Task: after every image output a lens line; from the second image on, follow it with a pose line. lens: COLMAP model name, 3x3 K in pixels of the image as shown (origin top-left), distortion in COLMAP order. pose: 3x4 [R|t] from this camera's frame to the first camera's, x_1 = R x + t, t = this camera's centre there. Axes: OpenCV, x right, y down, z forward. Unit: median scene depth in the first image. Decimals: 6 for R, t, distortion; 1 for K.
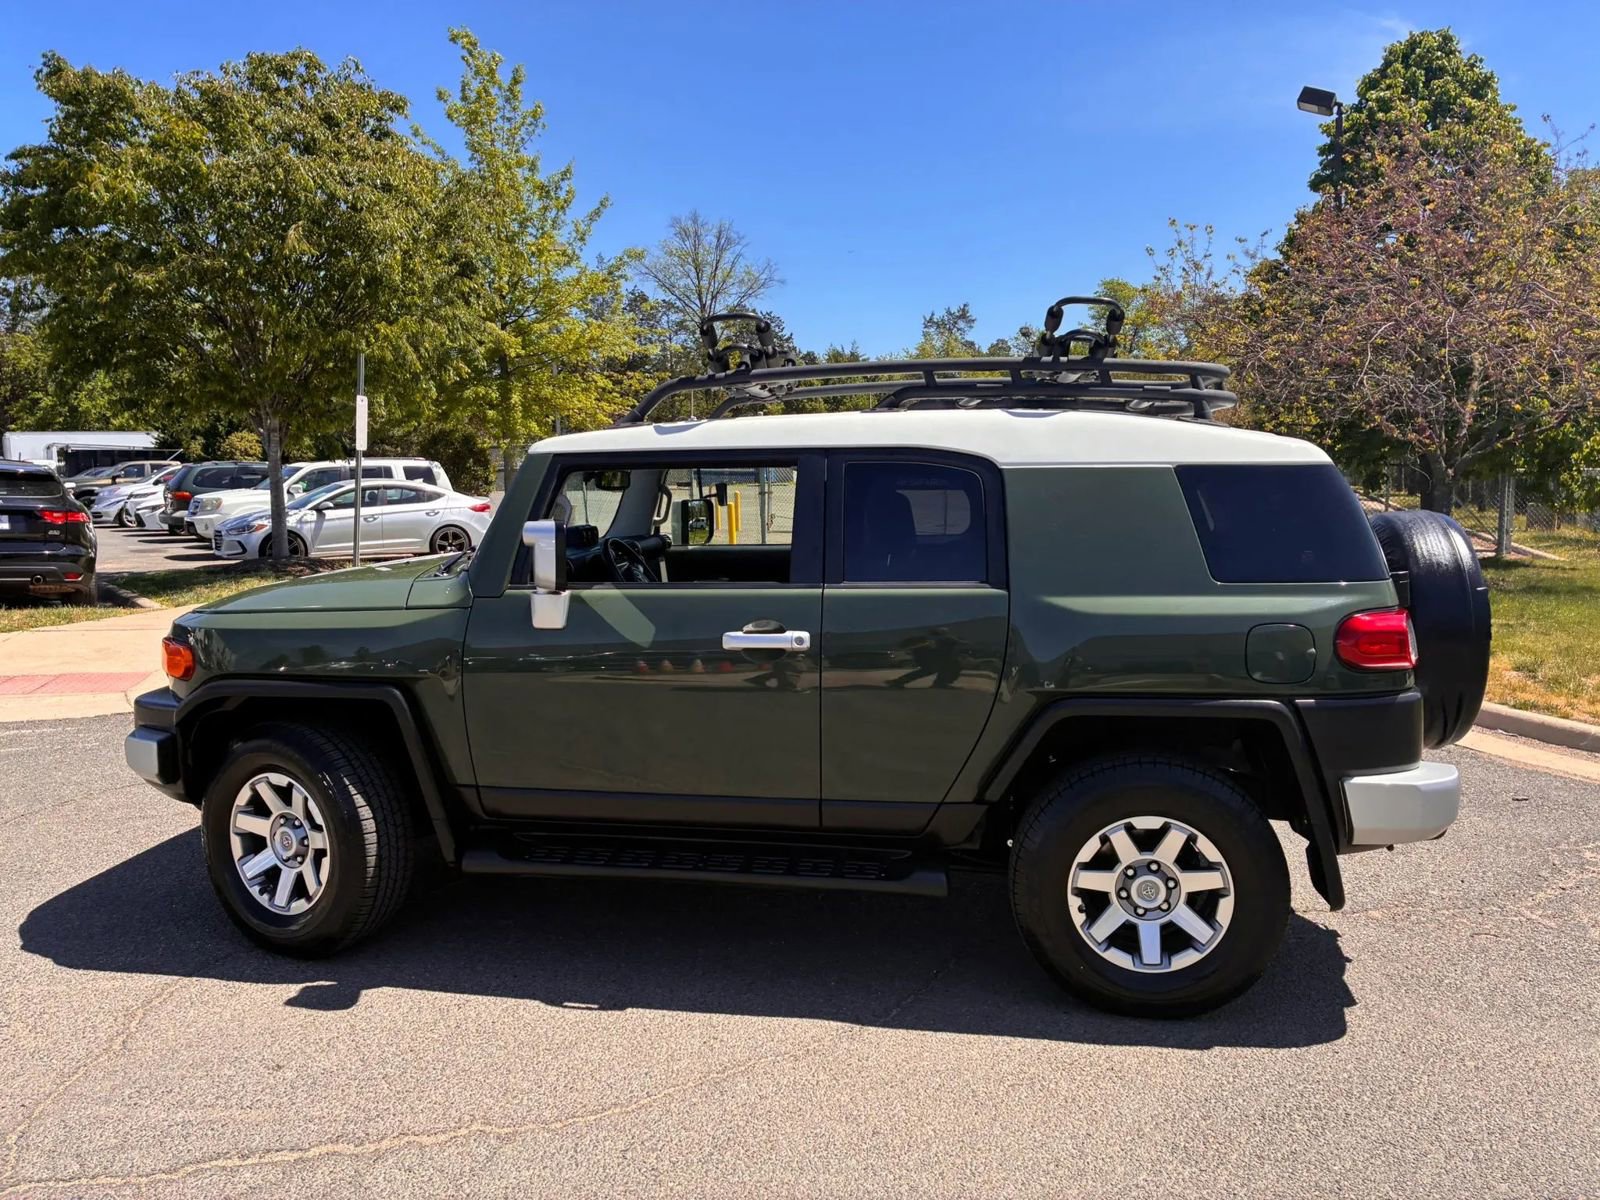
lens RADIAL K [[1207.6, 0, 785.6], [0, 1207.6, 588.2], [0, 0, 1]] dist [0.064472, -0.074616]
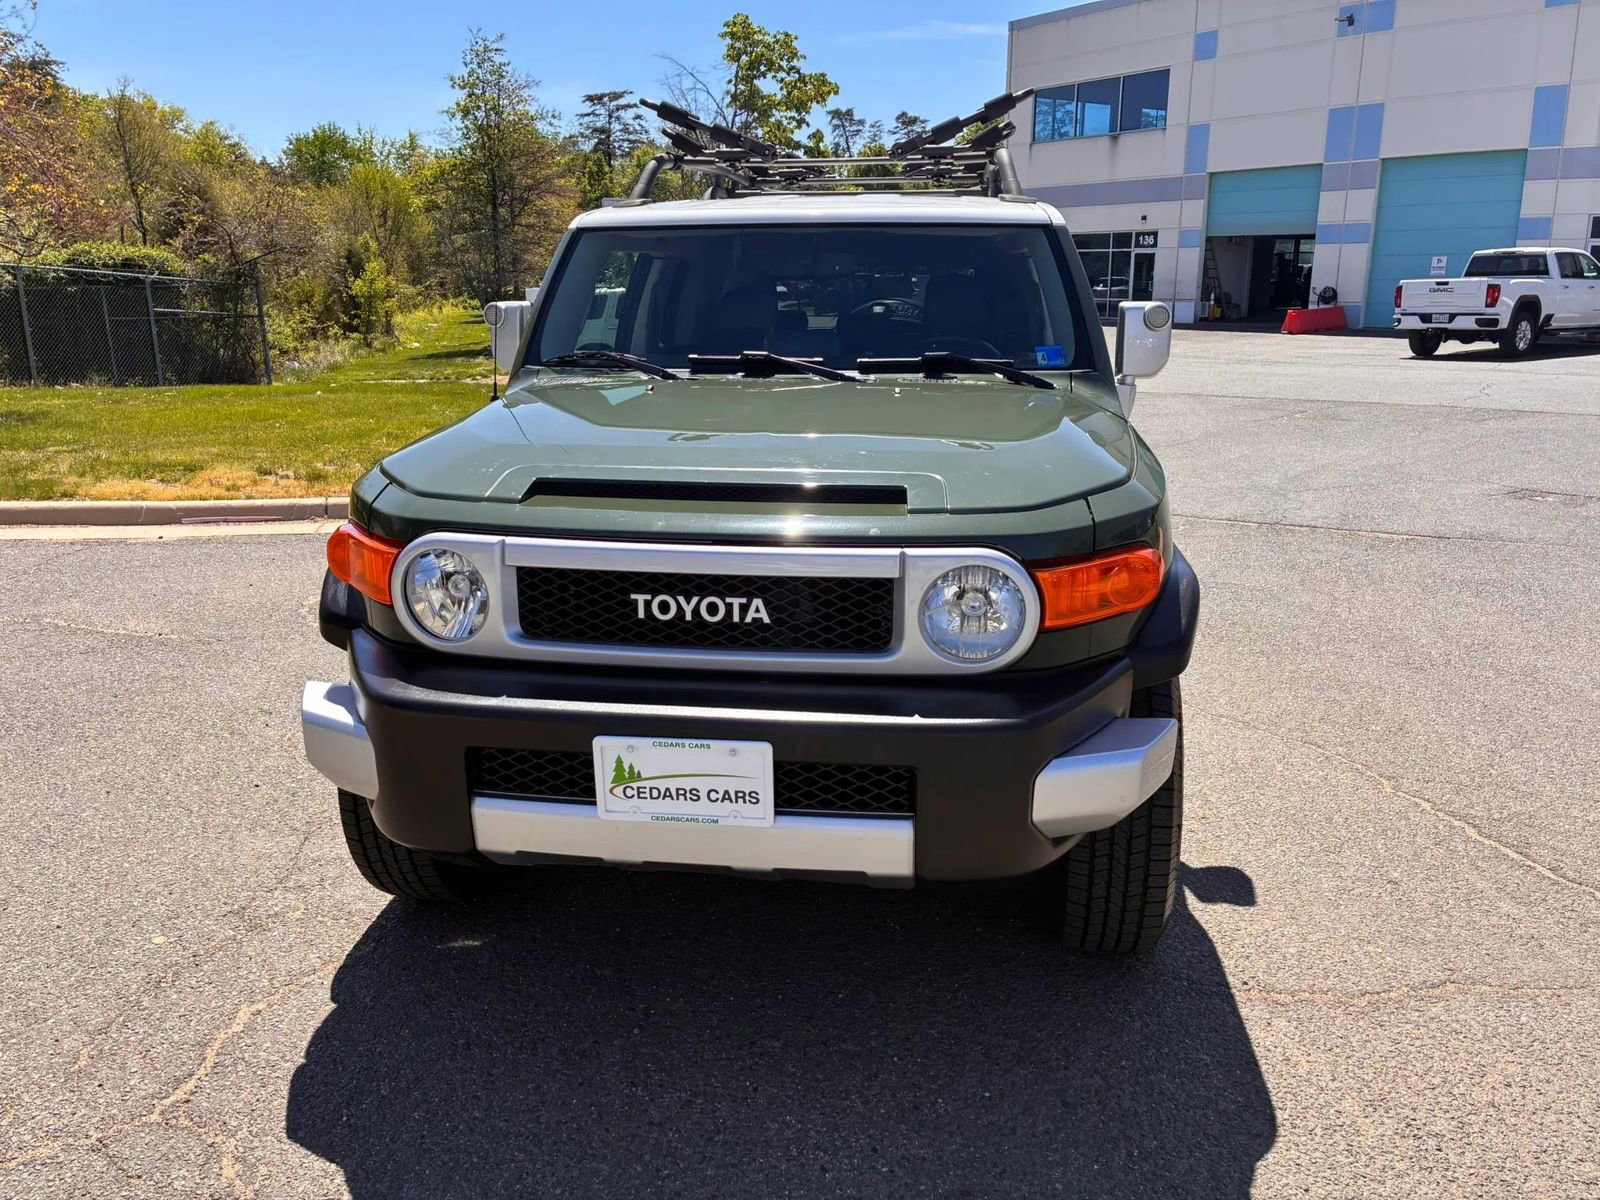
lens RADIAL K [[1207.6, 0, 795.8], [0, 1207.6, 591.3], [0, 0, 1]] dist [0.064472, -0.074616]
pose [[-0.004285, -0.237607, 0.971352, -1.115978], [0.107606, 0.965611, 0.236677, -0.089191], [-0.994184, 0.105538, 0.021431, 1.231693]]
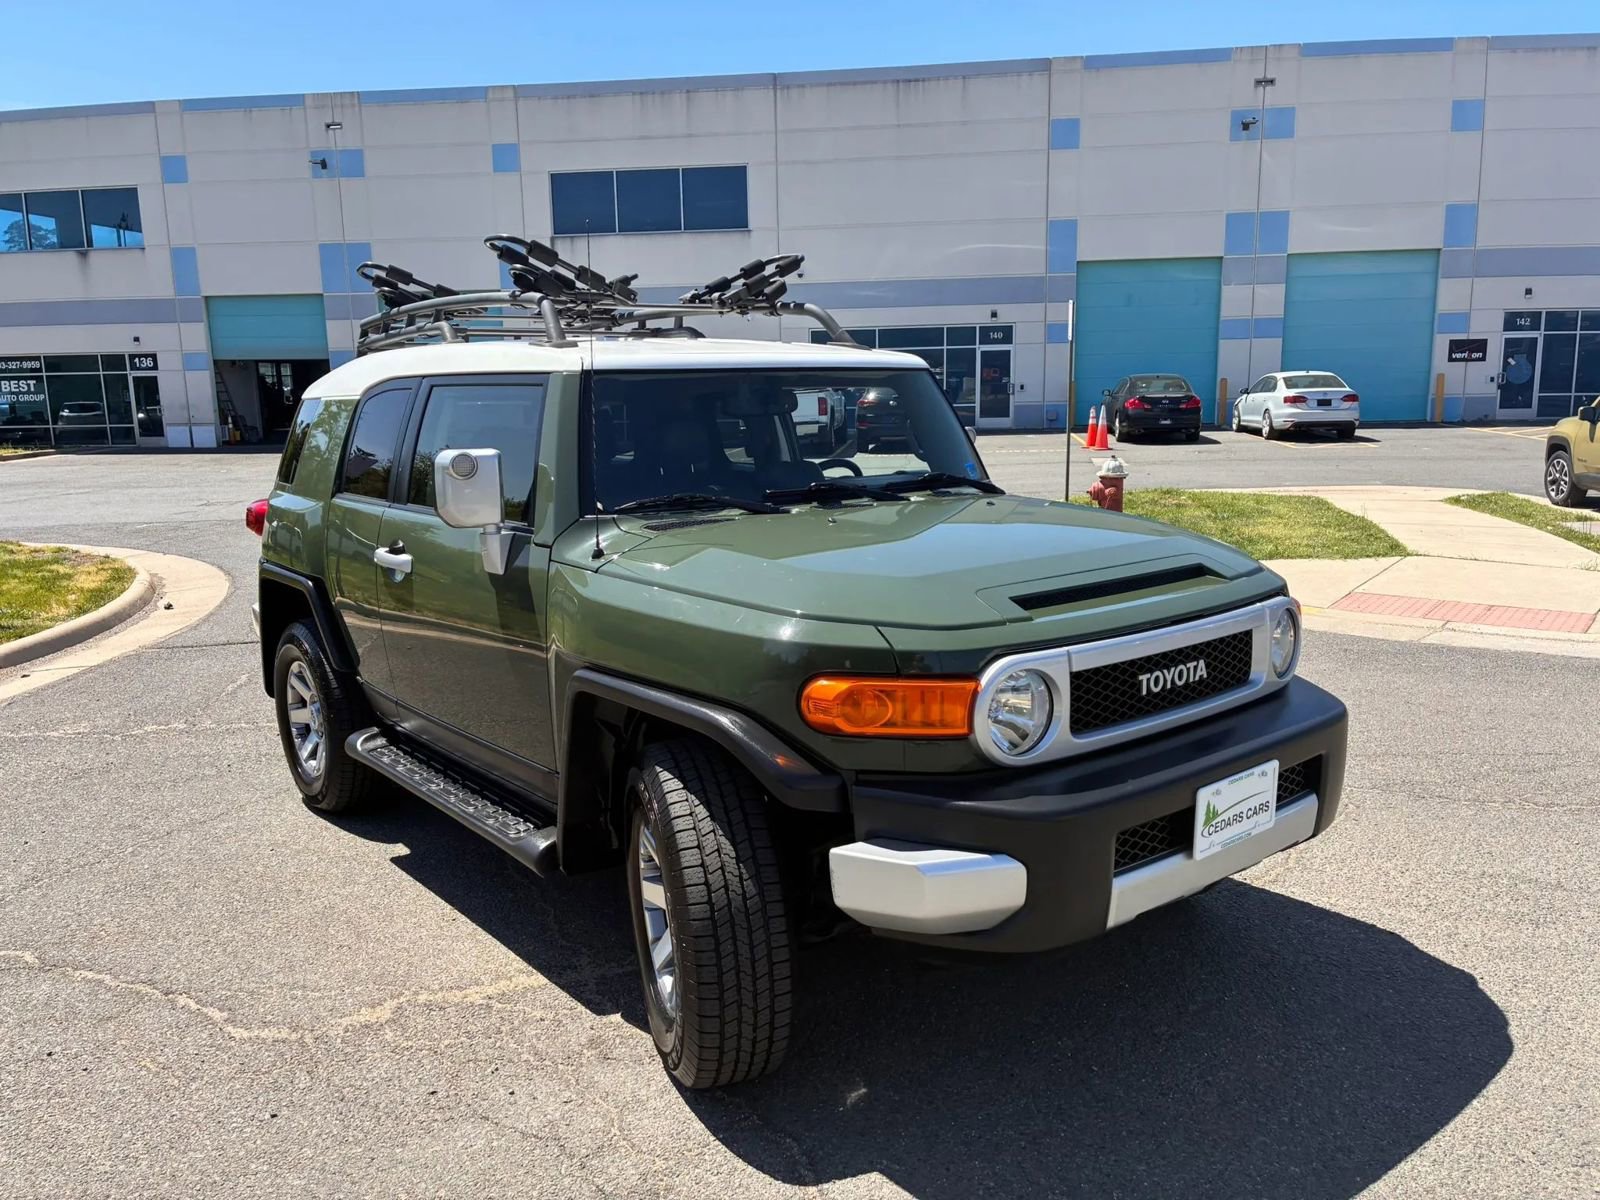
lens RADIAL K [[1207.6, 0, 795.7], [0, 1207.6, 590.9], [0, 0, 1]] dist [0.064472, -0.074616]
pose [[-0.730528, -0.086640, 0.677365, -0.883779], [0.101059, 0.967281, 0.232712, -0.190059], [-0.675364, 0.238456, -0.697870, 1.927929]]
